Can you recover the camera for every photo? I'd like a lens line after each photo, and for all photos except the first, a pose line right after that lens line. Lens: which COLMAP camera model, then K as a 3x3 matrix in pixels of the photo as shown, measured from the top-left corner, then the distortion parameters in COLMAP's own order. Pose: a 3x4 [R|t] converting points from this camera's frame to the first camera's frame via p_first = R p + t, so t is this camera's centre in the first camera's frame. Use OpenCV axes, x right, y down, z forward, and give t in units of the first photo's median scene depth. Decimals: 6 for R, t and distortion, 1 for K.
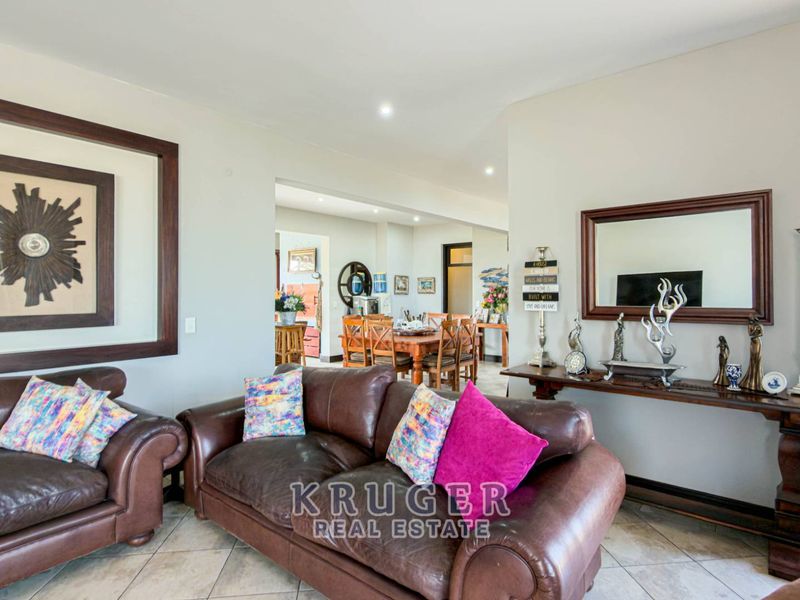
lens RADIAL K [[422.4, 0, 393.0], [0, 422.4, 295.3], [0, 0, 1]] dist [0.001050, -0.000087]
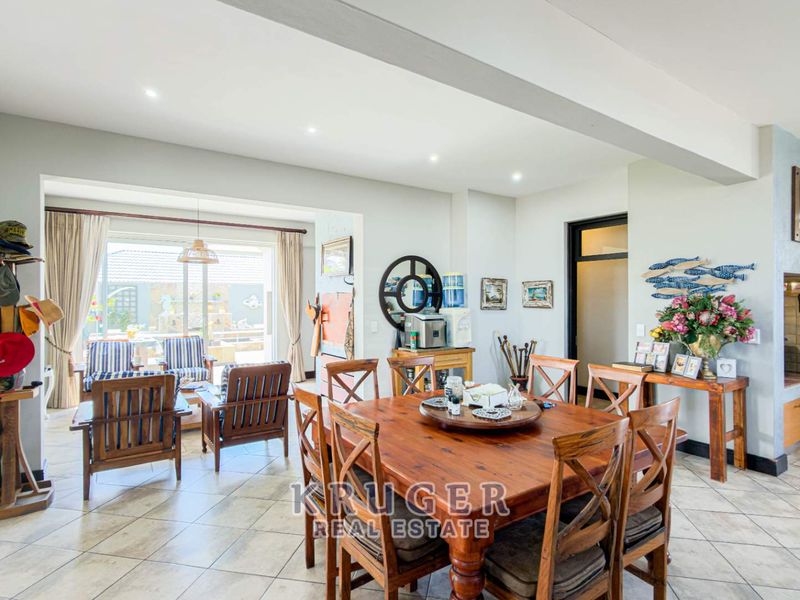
lens RADIAL K [[422.4, 0, 392.6], [0, 422.4, 300.8], [0, 0, 1]] dist [0.001050, -0.000087]
pose [[0.961119, 0.000121, -0.276135, 0.057697], [-0.001768, 0.999982, -0.005716, -0.012882], [0.276129, 0.005982, 0.961102, 0.457643]]
